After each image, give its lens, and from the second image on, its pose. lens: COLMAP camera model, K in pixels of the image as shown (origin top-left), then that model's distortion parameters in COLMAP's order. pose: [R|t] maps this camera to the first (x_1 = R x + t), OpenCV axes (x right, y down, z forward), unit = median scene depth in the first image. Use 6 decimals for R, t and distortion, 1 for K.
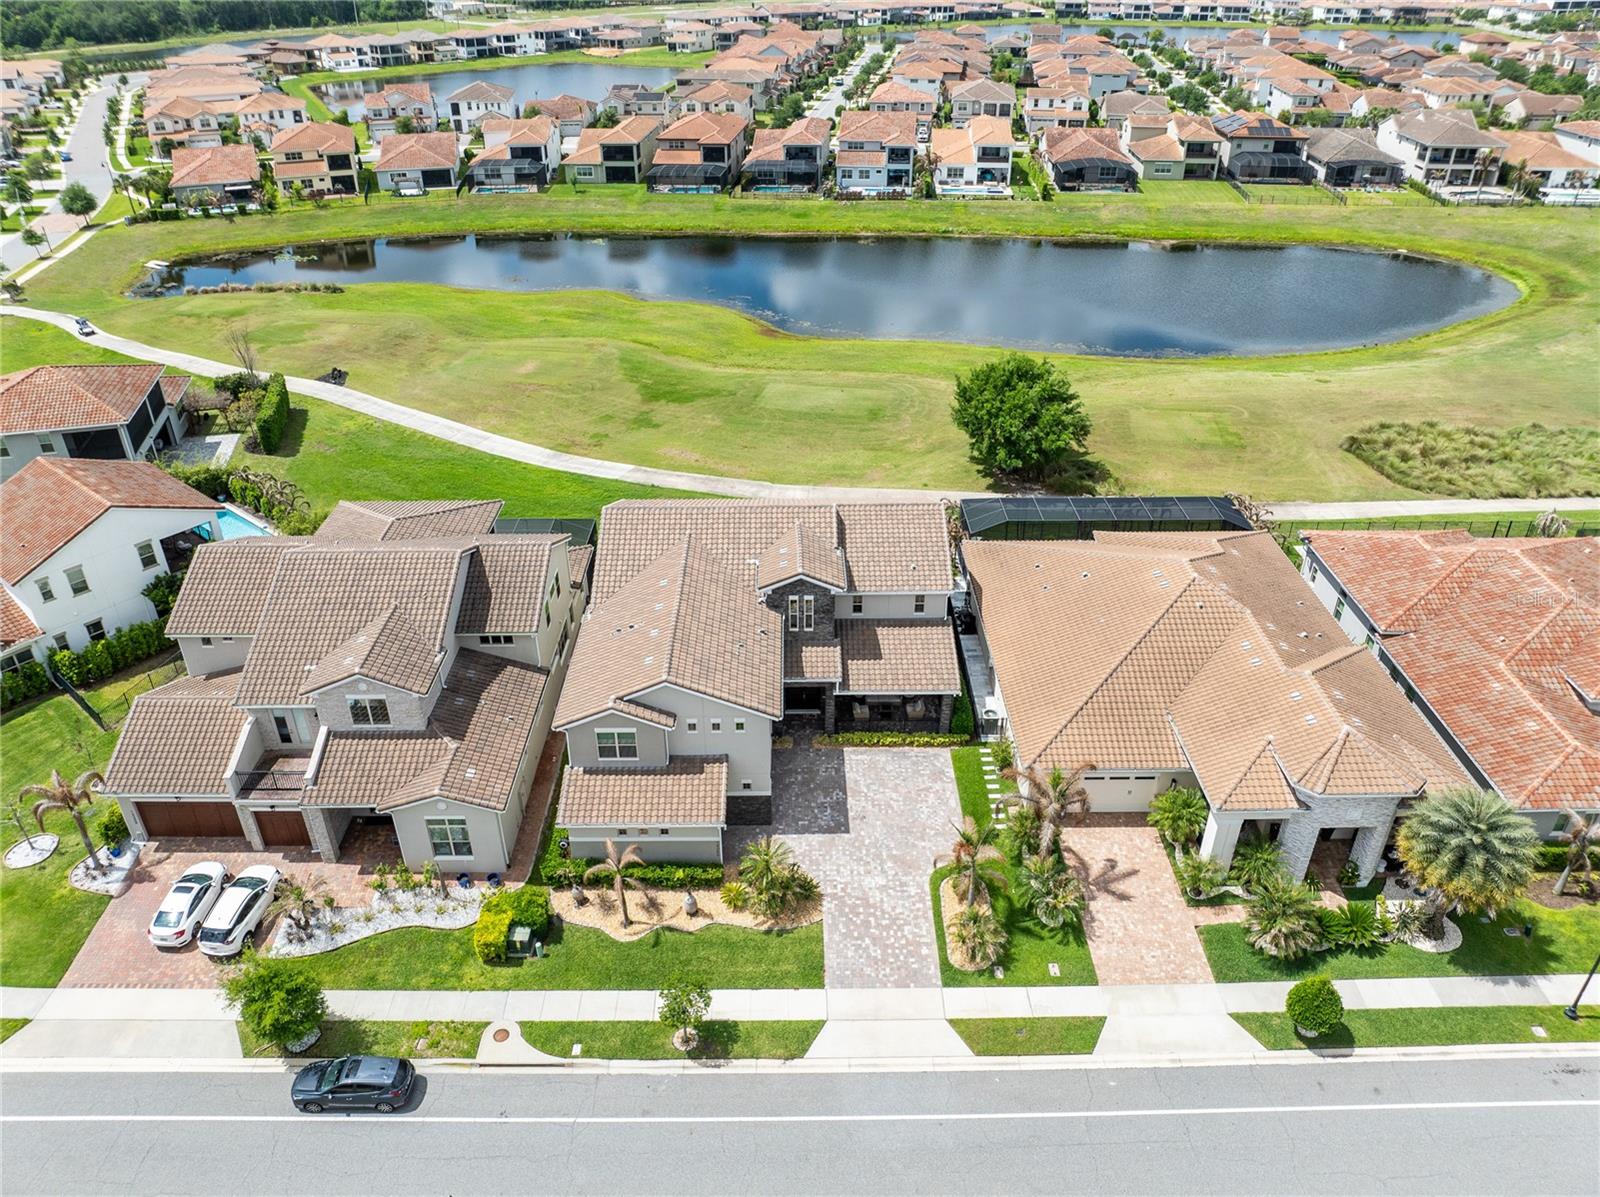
lens RADIAL K [[1145.6, 0, 802.9], [0, 1145.6, 593.4], [0, 0, 1]] dist [-0.051807, 0.026708]
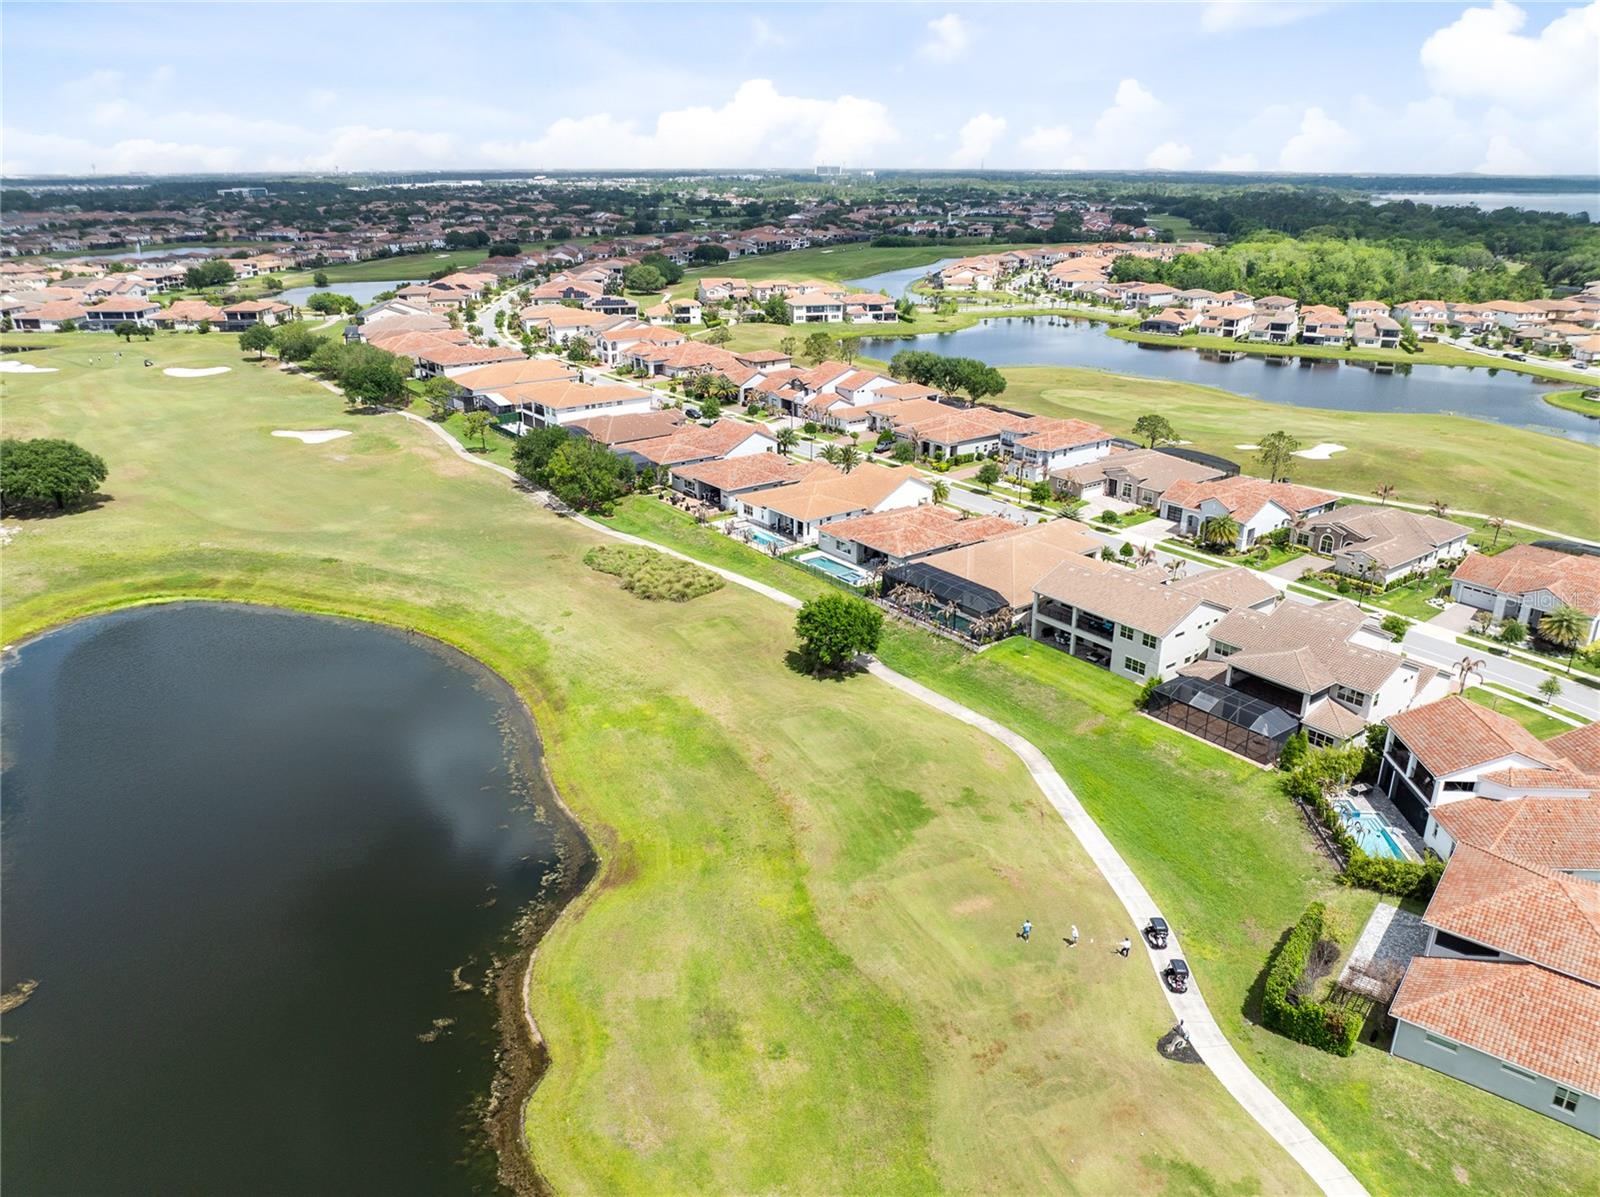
lens RADIAL K [[1145.6, 0, 804.6], [0, 1145.6, 596.6], [0, 0, 1]] dist [-0.051807, 0.026708]
pose [[-0.599381, -0.281763, 0.749234, -1.584447], [0.400258, 0.705085, 0.585362, -1.935771], [-0.693207, 0.650742, -0.309837, 2.649782]]
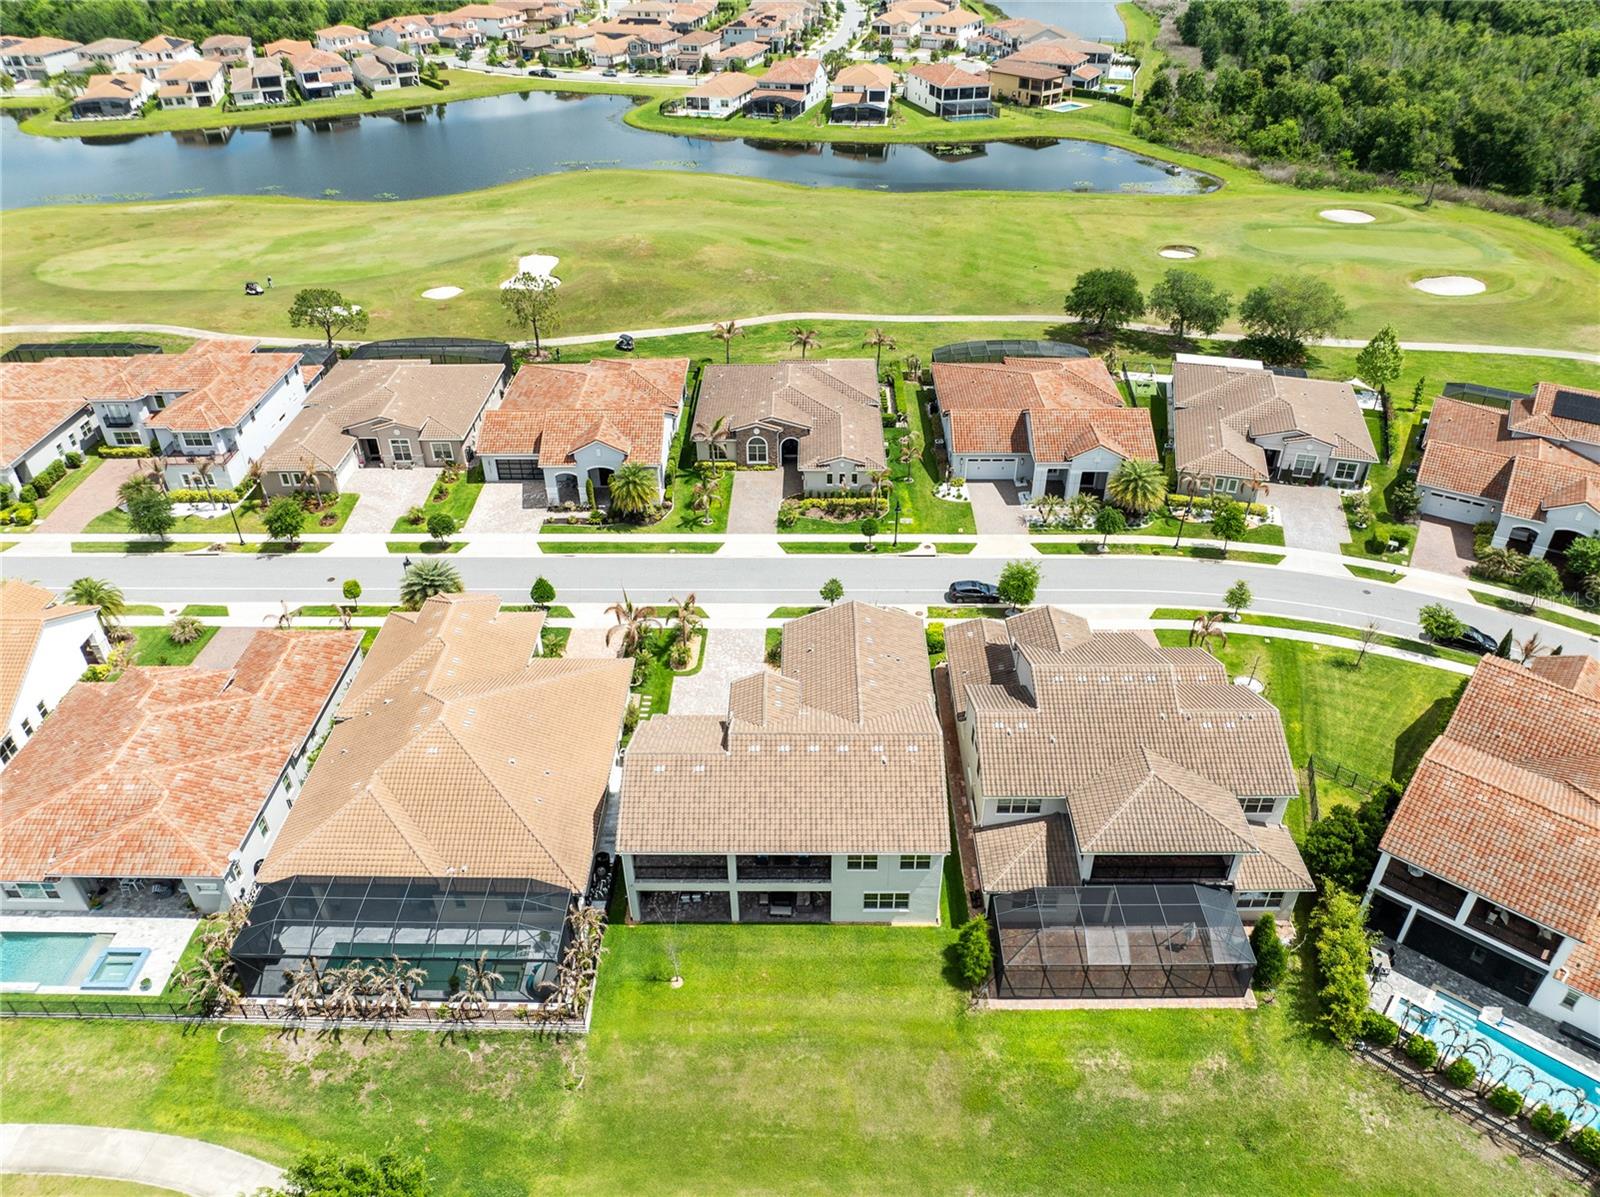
lens RADIAL K [[1145.6, 0, 800.6], [0, 1145.6, 605.0], [0, 0, 1]] dist [-0.051807, 0.026708]
pose [[-0.999679, -0.003593, 0.025062, -0.084333], [0.021012, 0.434542, 0.900407, -1.399085], [-0.014126, 0.900645, -0.434327, 1.714059]]
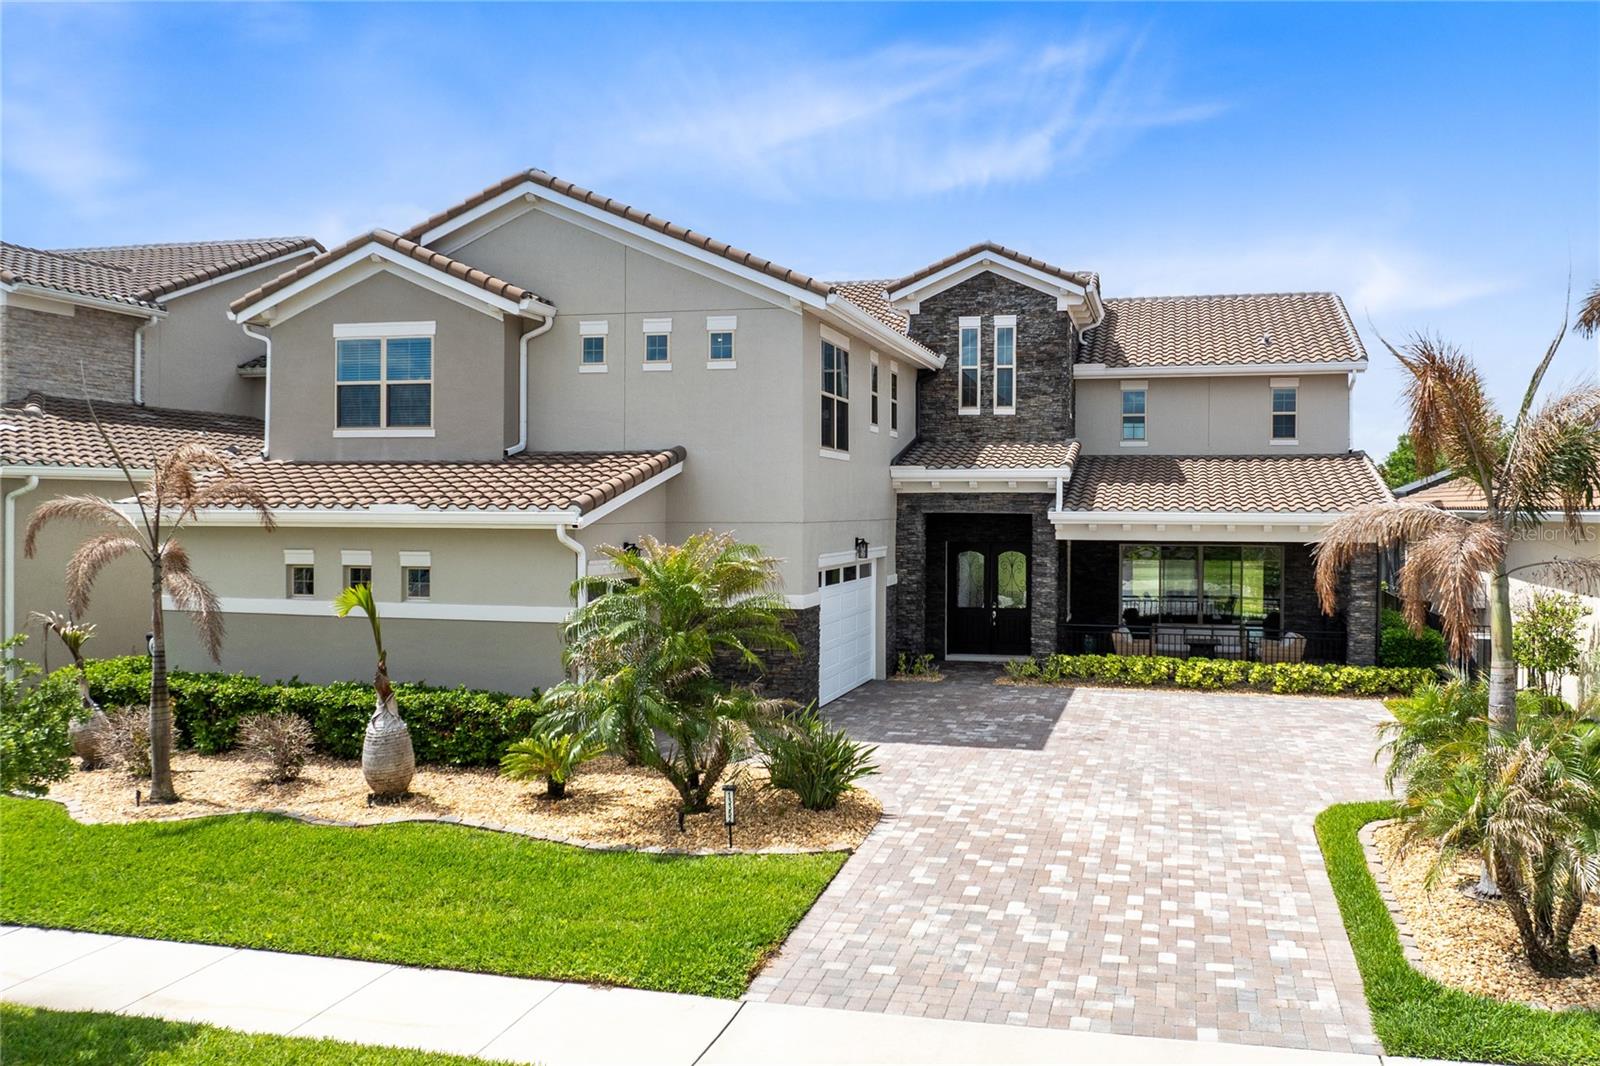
lens RADIAL K [[1297.1, 0, 899.7], [0, 1297.1, 513.7], [0, 0, 1]] dist [-0.053537, 0.001379]
pose [[0.974480, 0.007625, -0.224343, 0.088309], [-0.119871, 0.862667, -0.491363, 0.358524], [0.189786, 0.505715, 0.841566, 0.738094]]
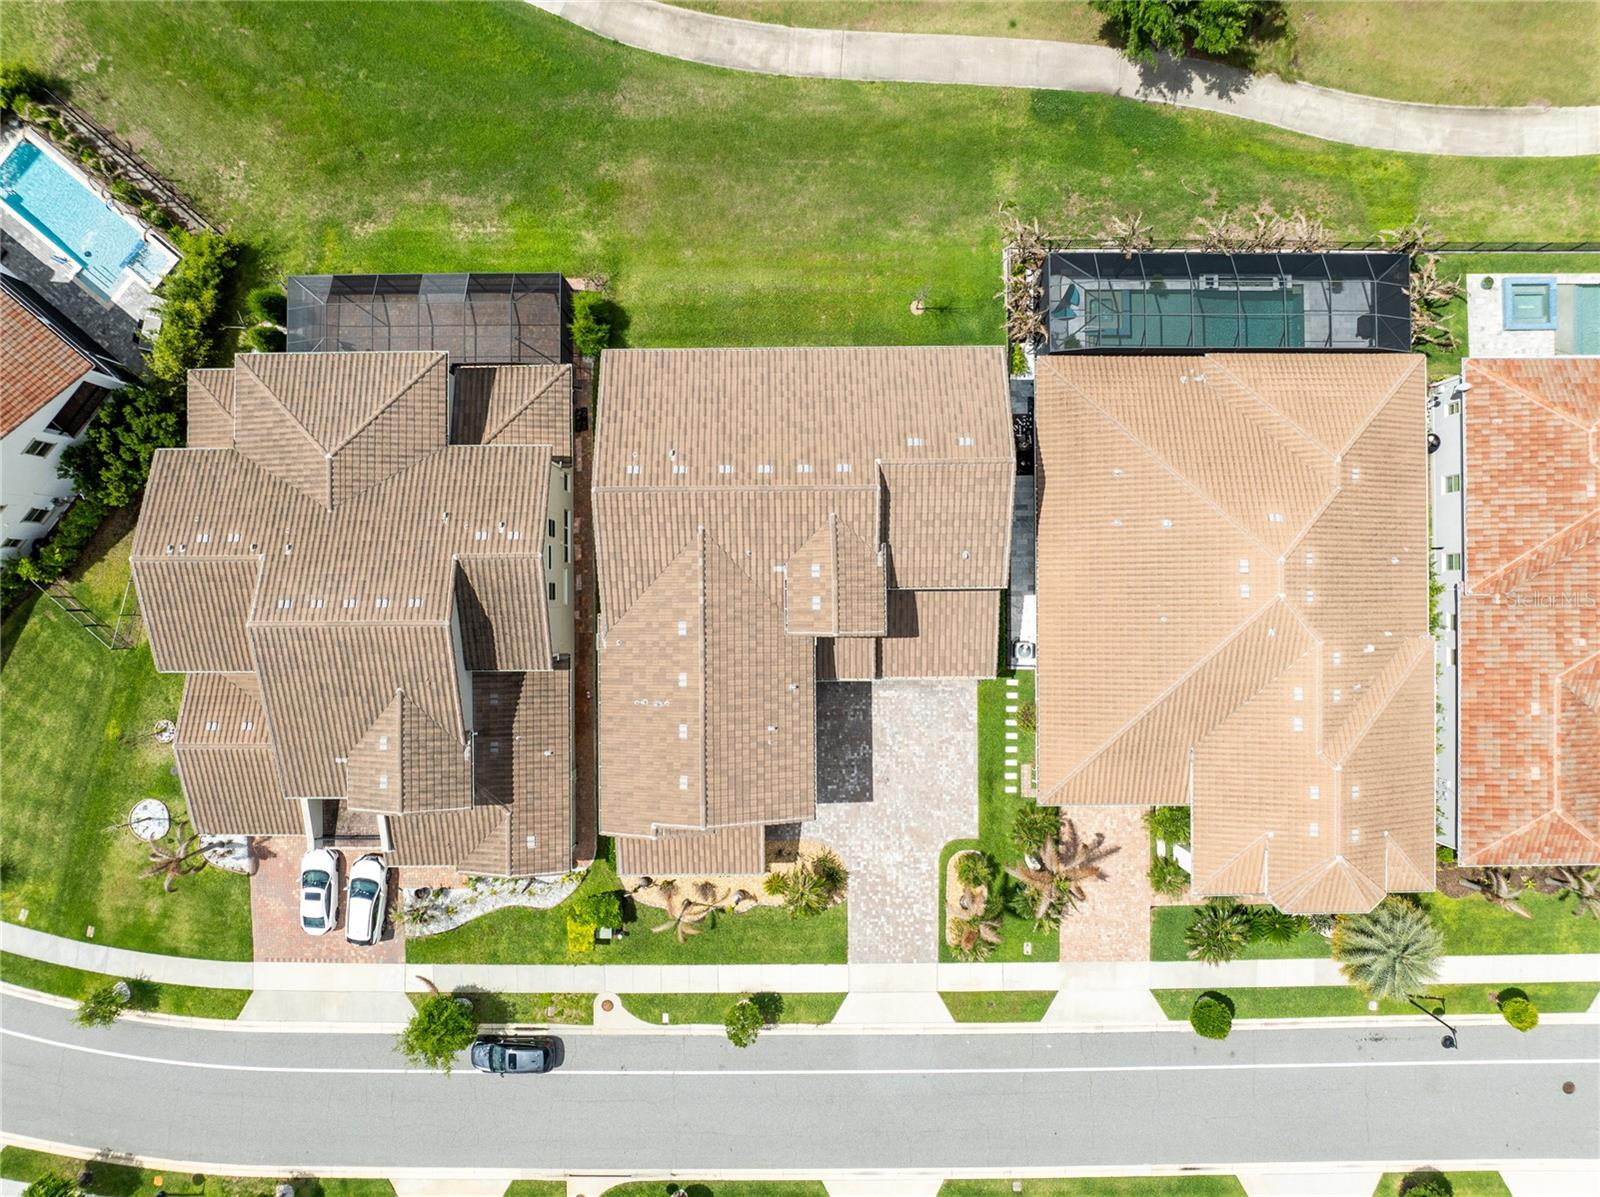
lens RADIAL K [[1145.6, 0, 801.7], [0, 1145.6, 598.3], [0, 0, 1]] dist [-0.051807, 0.026708]
pose [[0.999988, 0.003871, 0.003004, -0.036335], [-0.004544, 0.503002, 0.864273, -0.930196], [0.001834, -0.864276, 0.503014, 0.667225]]
